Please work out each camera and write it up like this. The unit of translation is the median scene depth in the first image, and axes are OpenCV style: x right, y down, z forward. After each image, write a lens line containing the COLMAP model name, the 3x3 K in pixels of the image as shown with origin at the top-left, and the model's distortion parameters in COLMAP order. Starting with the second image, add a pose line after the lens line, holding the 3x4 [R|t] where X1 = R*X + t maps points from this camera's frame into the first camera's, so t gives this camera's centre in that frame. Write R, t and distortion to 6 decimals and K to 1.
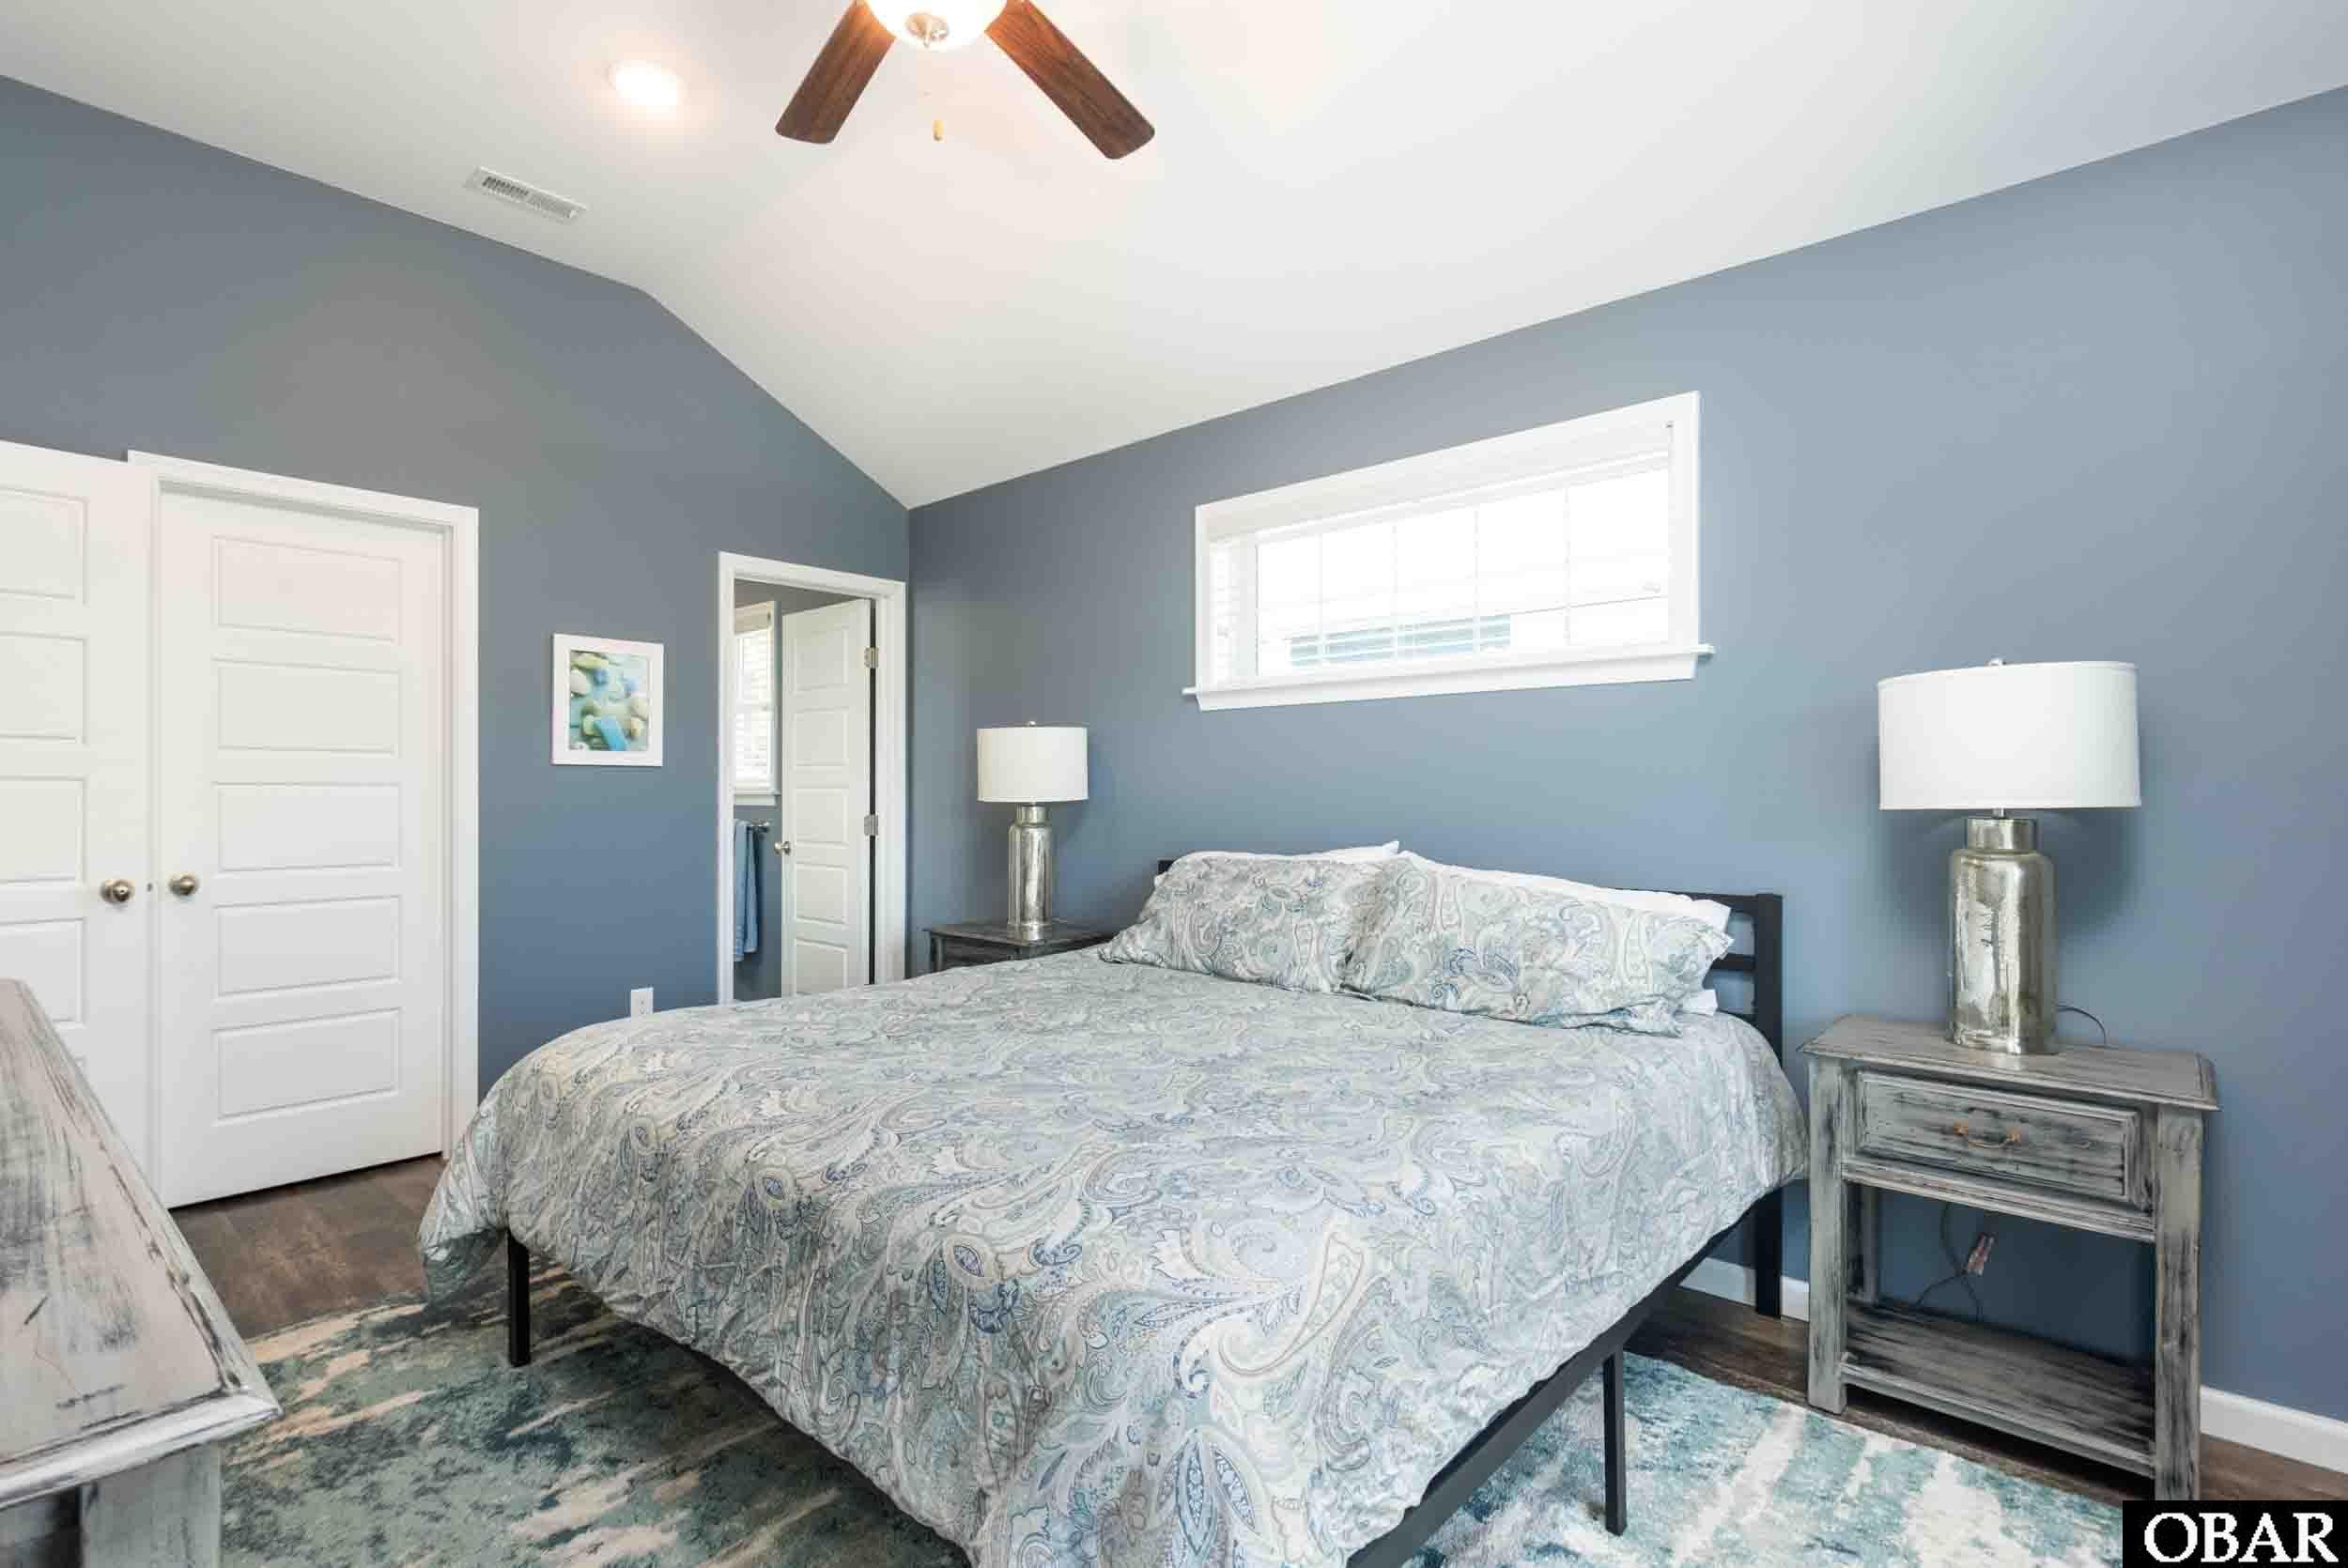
lens RADIAL K [[1118.1, 0, 1166.1], [0, 1118.1, 785.2], [0, 0, 1]] dist [0.000493, -0.000398]
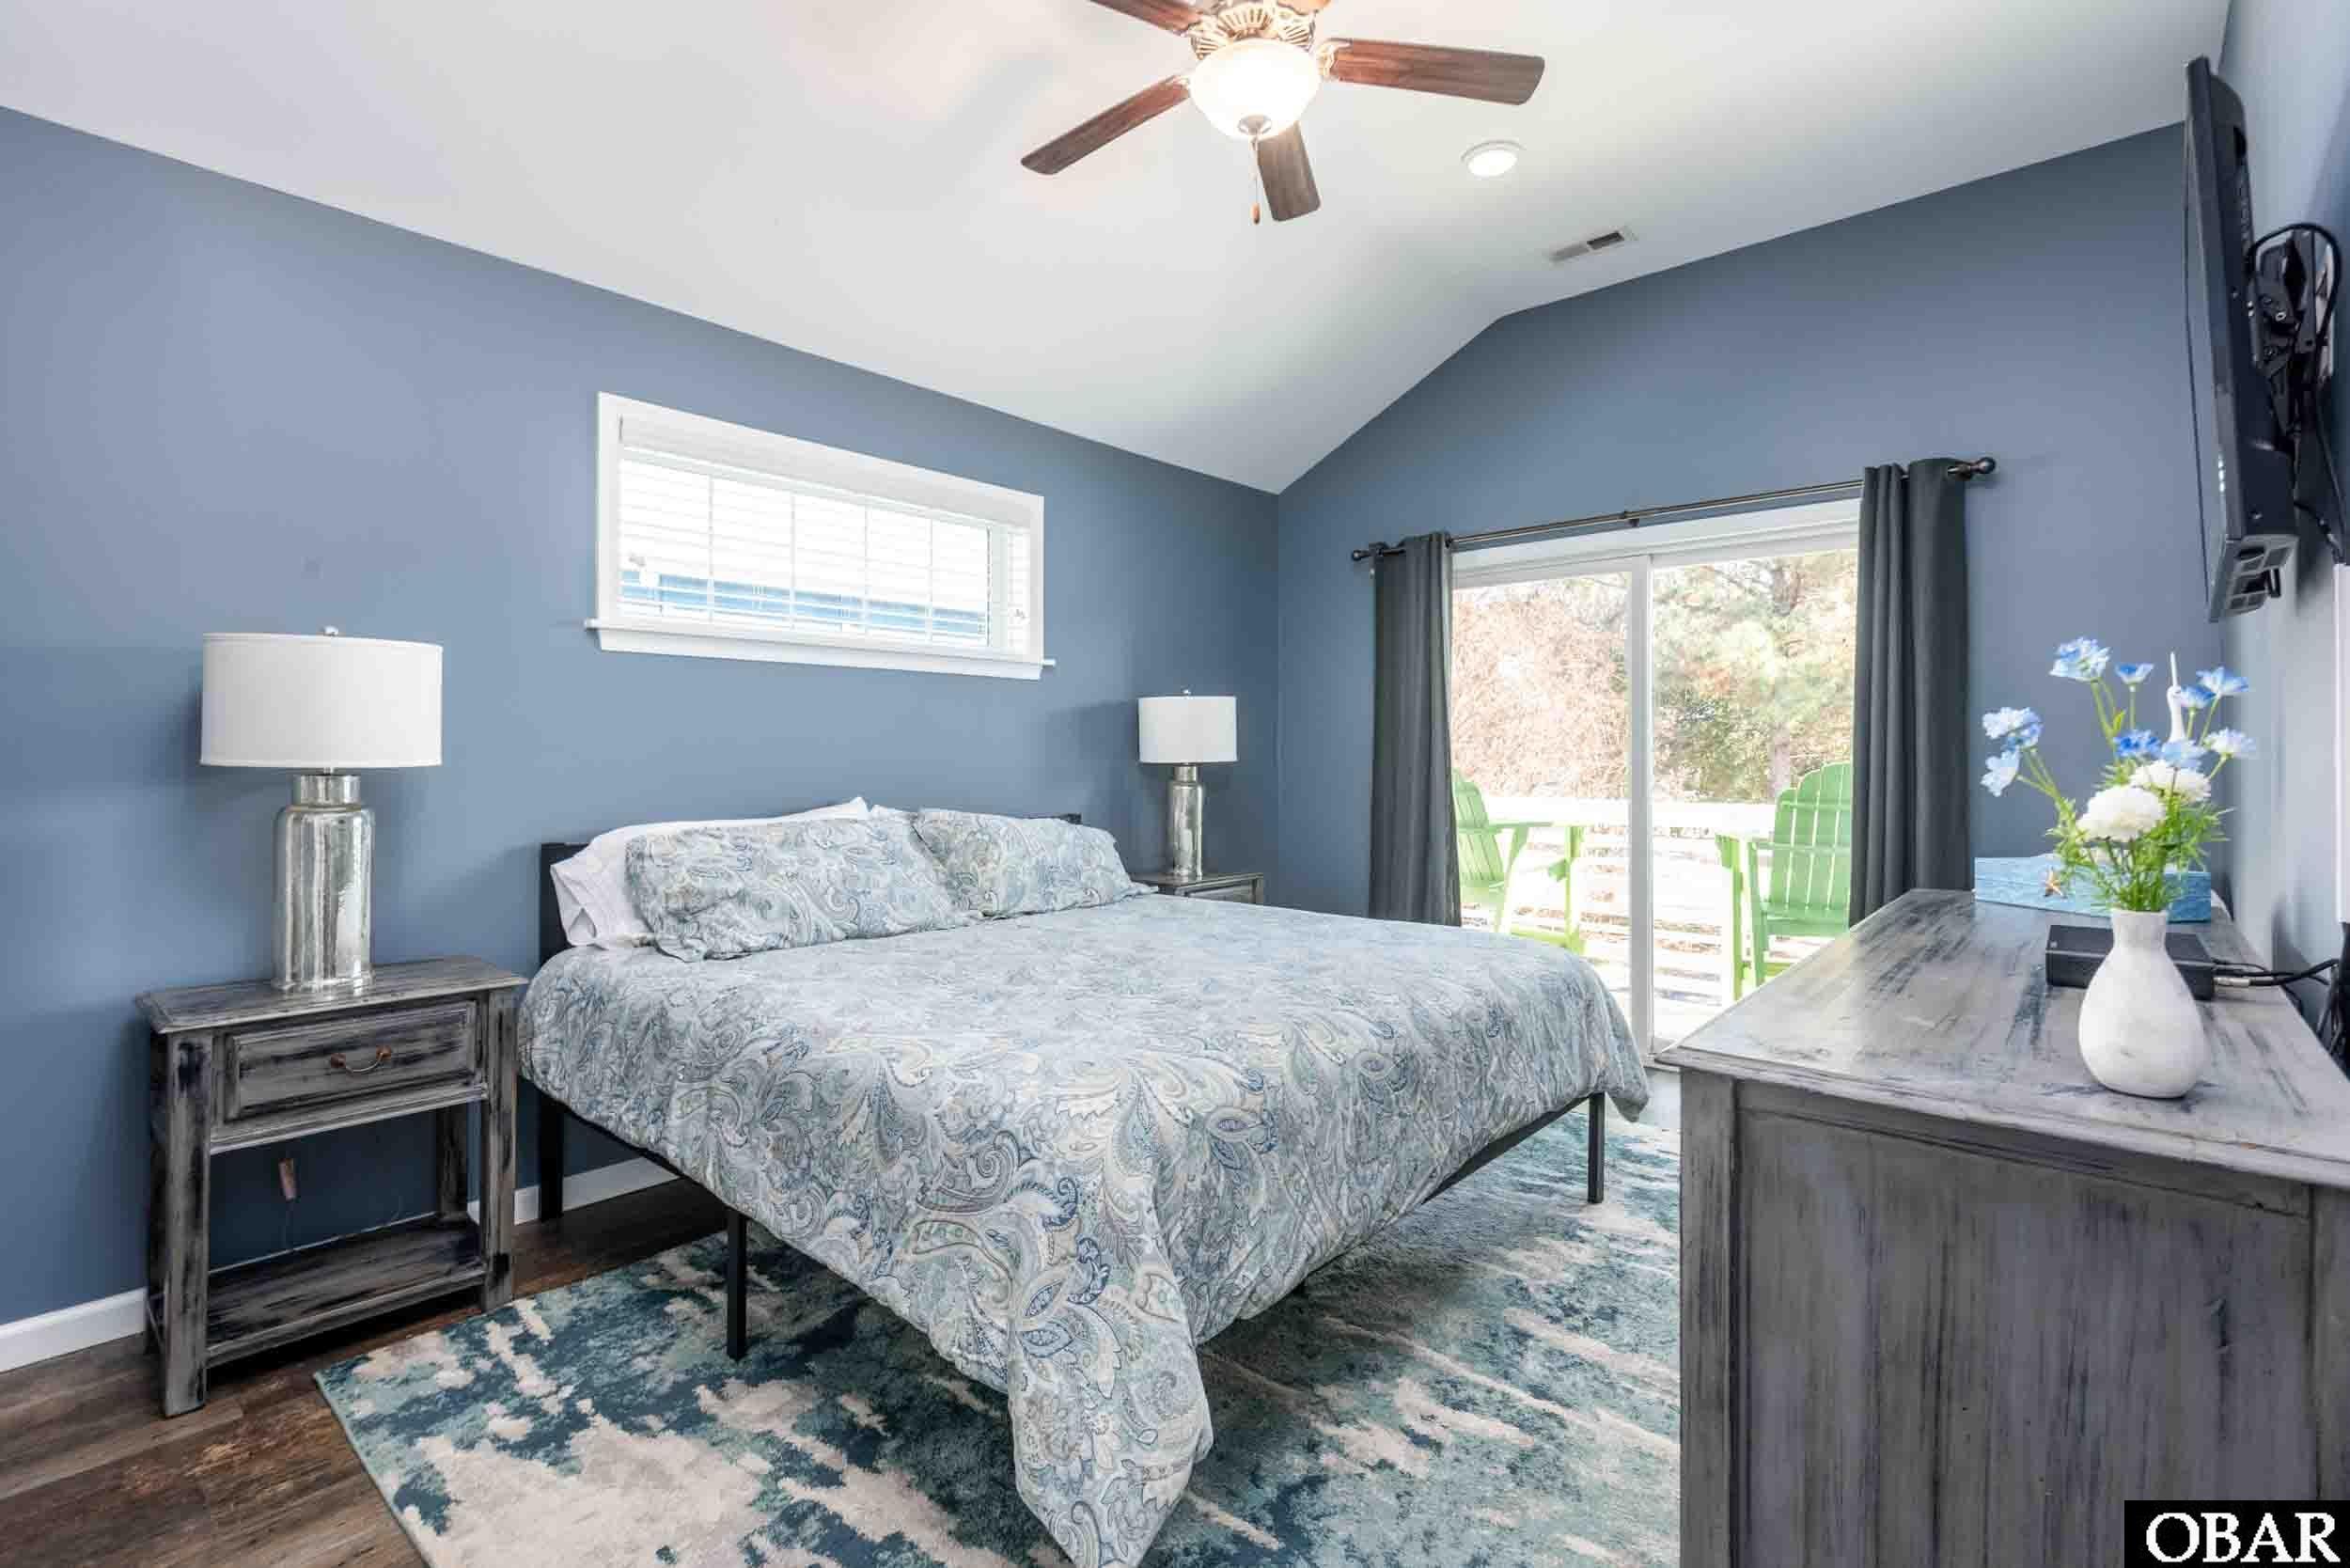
lens RADIAL K [[1106.4, 0, 1169.2], [0, 1106.4, 756.7], [0, 0, 1]] dist [0.001051, -0.000711]
pose [[-0.022743, -0.005280, 0.999727, -0.963613], [-0.011127, 0.999925, 0.005028, 0.001396], [-0.999679, -0.011010, -0.022800, 0.765622]]
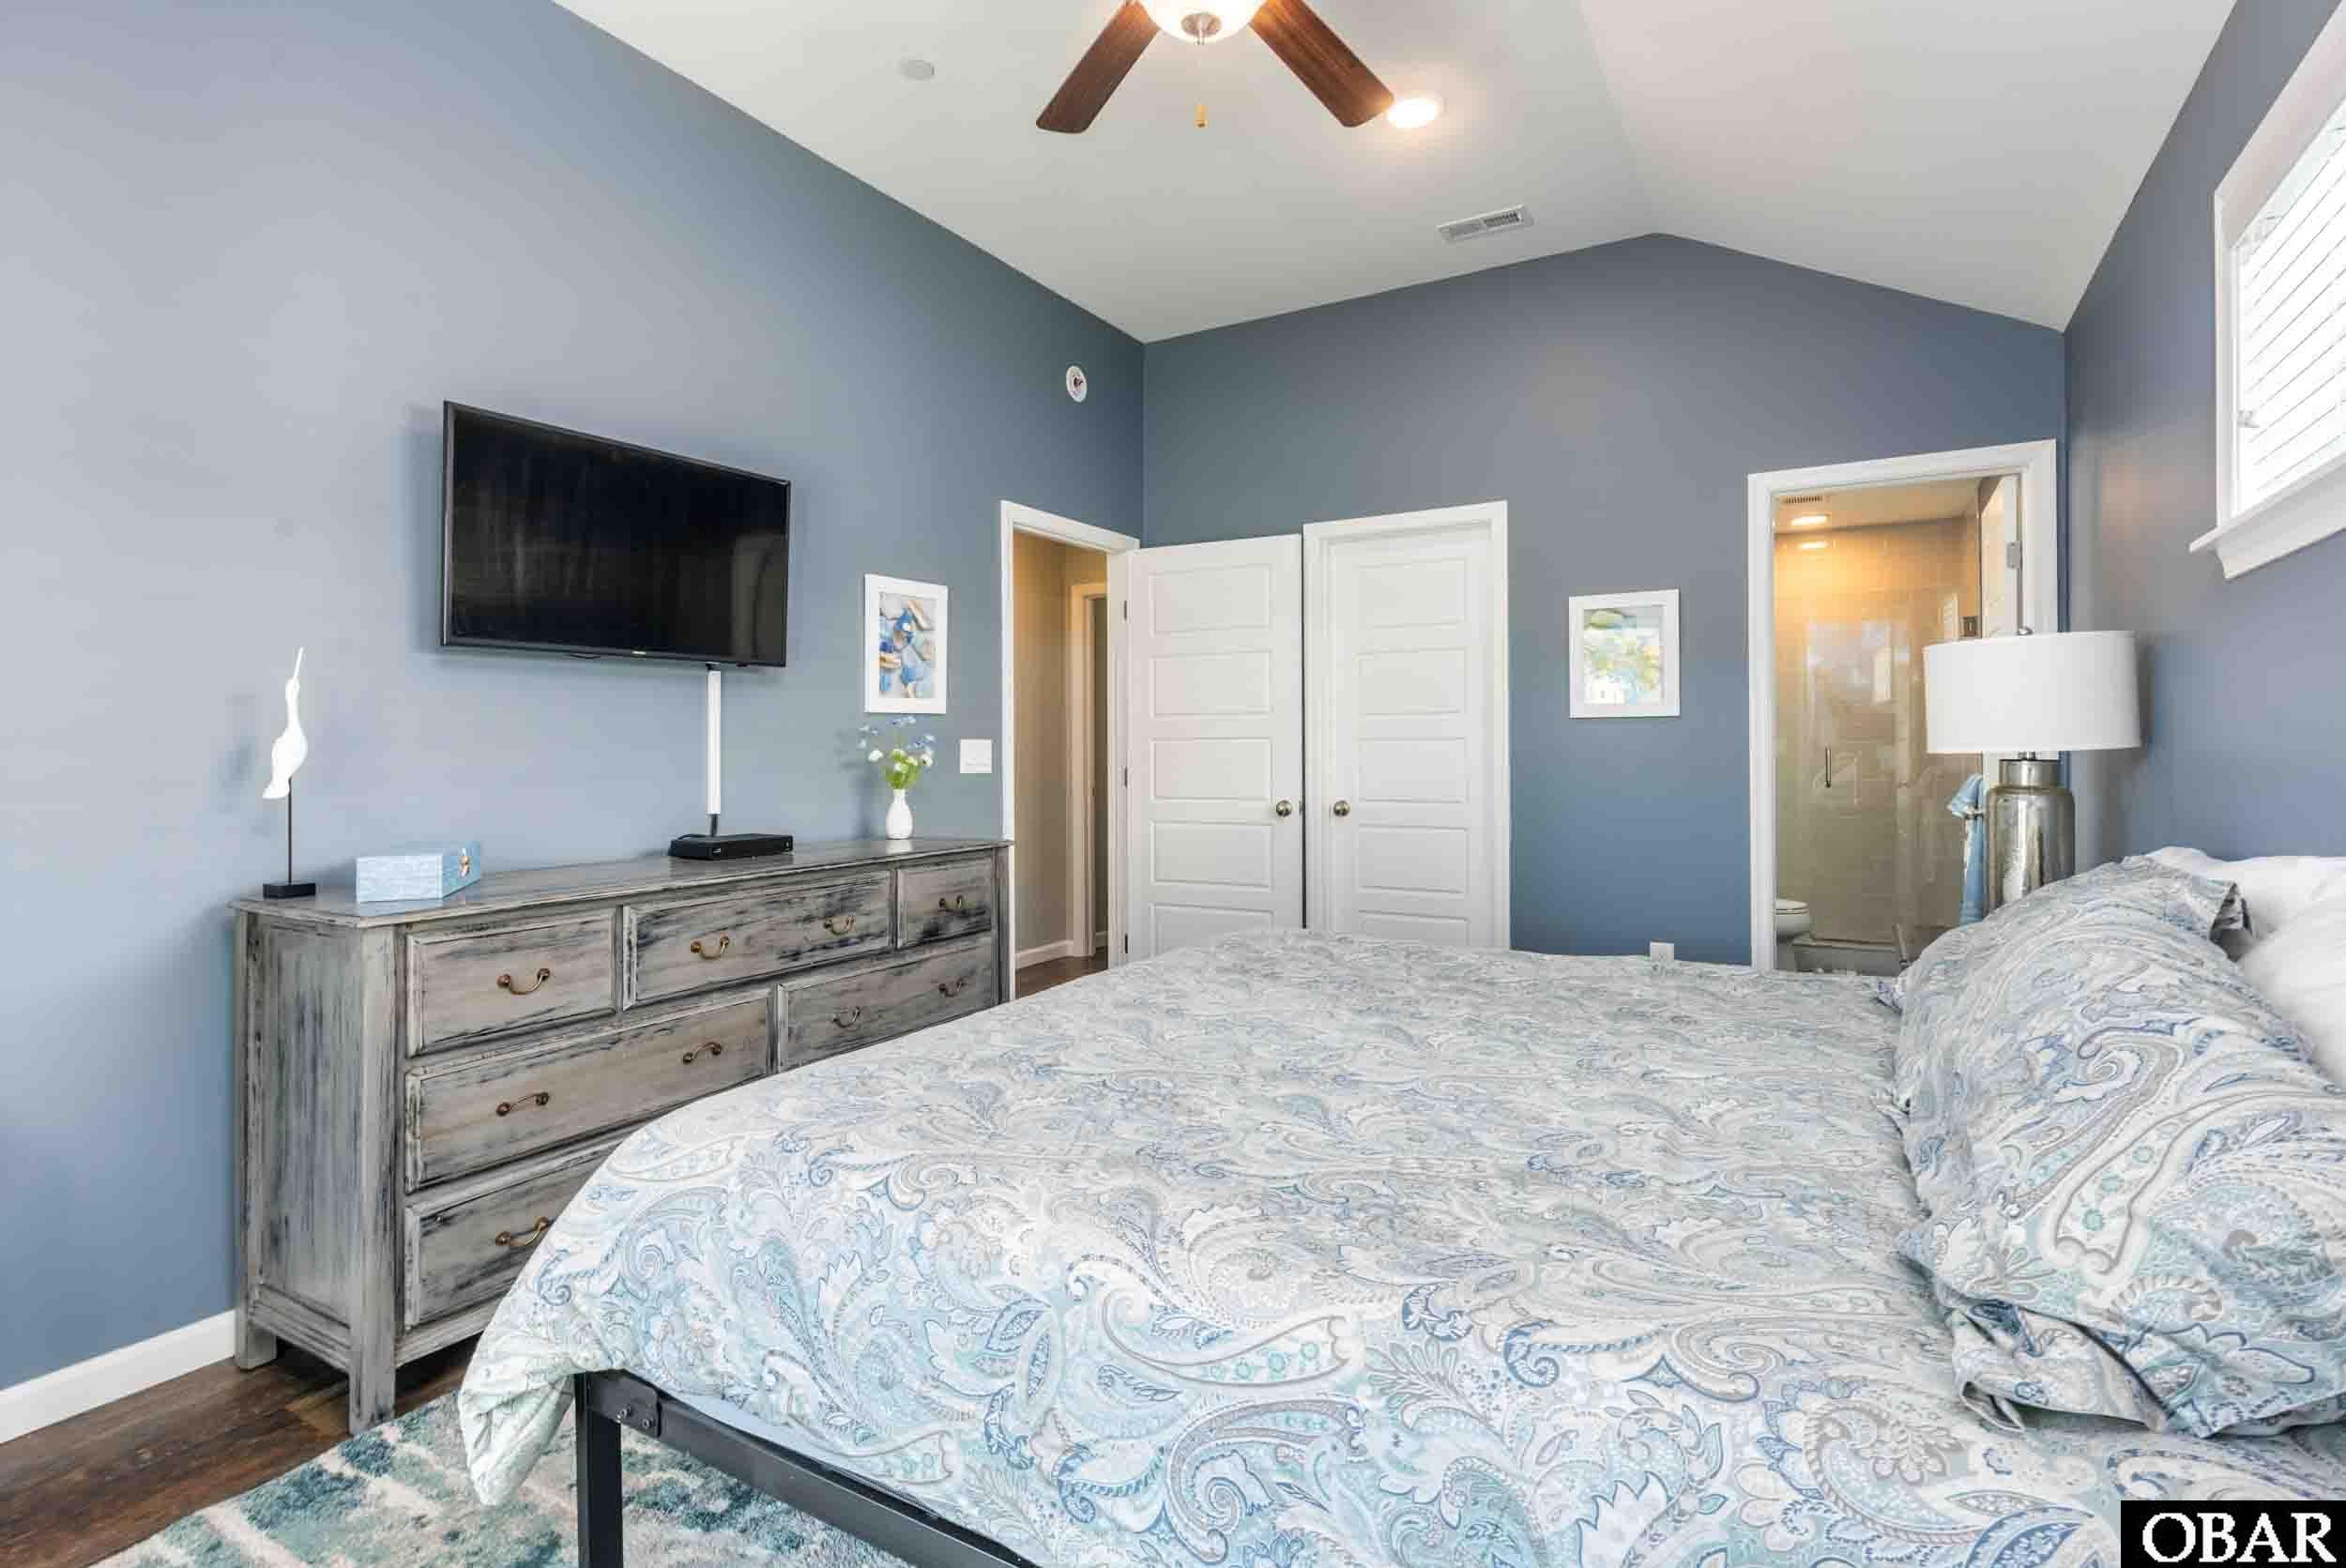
lens RADIAL K [[1129.0, 0, 1173.7], [0, 1129.0, 751.8], [0, 0, 1]] dist [-0.000891, -0.000141]
pose [[0.195521, -0.000560, -0.980699, 0.568467], [0.017440, 0.999844, 0.002907, 0.006237], [0.980544, -0.017672, 0.195500, 0.509631]]
